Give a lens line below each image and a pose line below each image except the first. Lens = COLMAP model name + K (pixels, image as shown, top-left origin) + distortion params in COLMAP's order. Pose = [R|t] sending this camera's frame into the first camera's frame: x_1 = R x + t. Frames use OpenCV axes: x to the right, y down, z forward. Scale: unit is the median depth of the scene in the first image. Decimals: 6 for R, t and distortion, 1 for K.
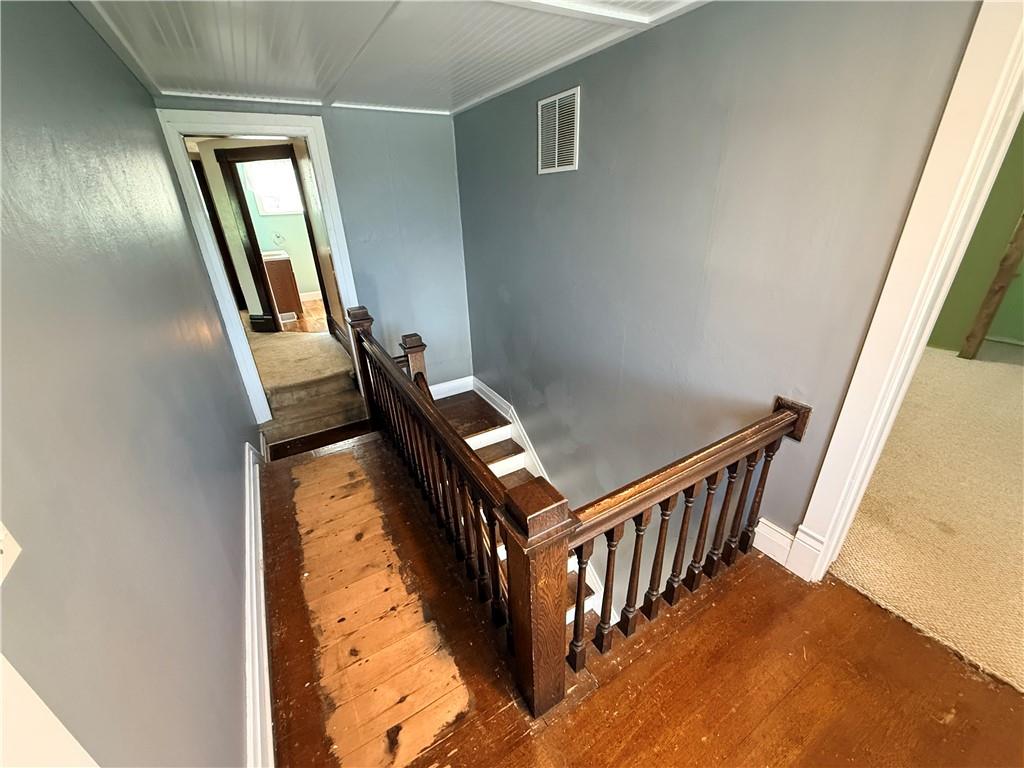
lens RADIAL K [[407.9, 0, 510.5], [0, 407.9, 385.3], [0, 0, 1]] dist [0.000496, -0.000309]
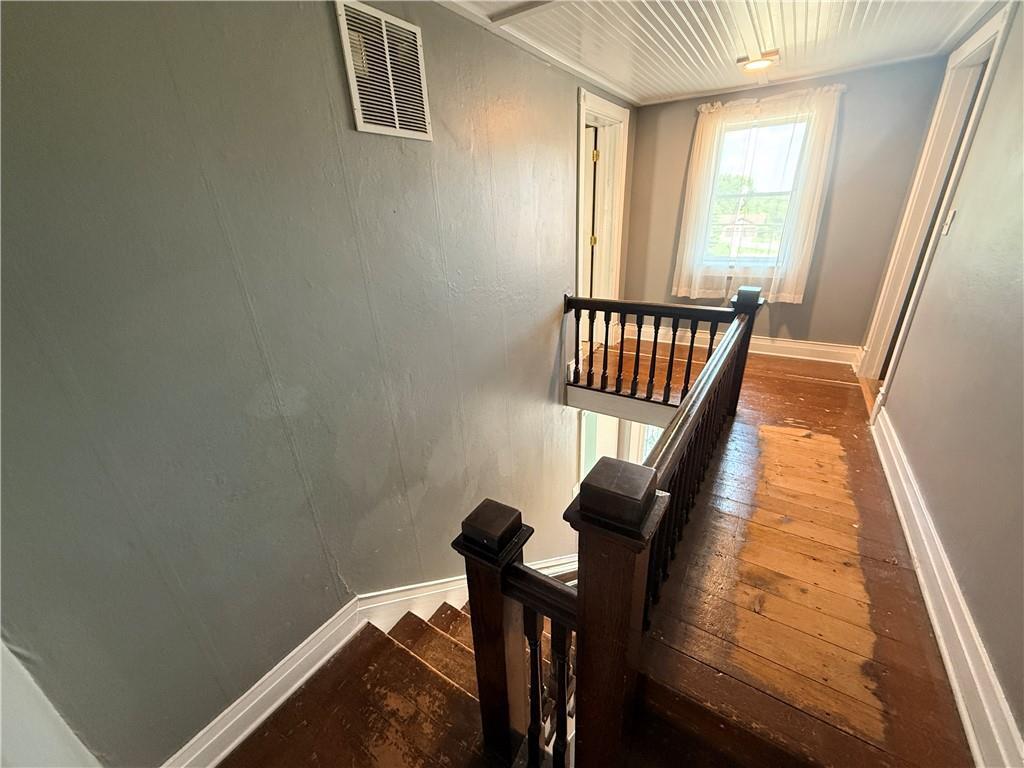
lens RADIAL K [[407.9, 0, 512.0], [0, 407.9, 383.4], [0, 0, 1]] dist [0.000496, -0.000309]
pose [[-0.442001, -0.293349, 0.847692, -0.684267], [0.430318, 0.759833, 0.487320, -0.493588], [-0.787059, 0.580173, -0.209614, 1.307777]]
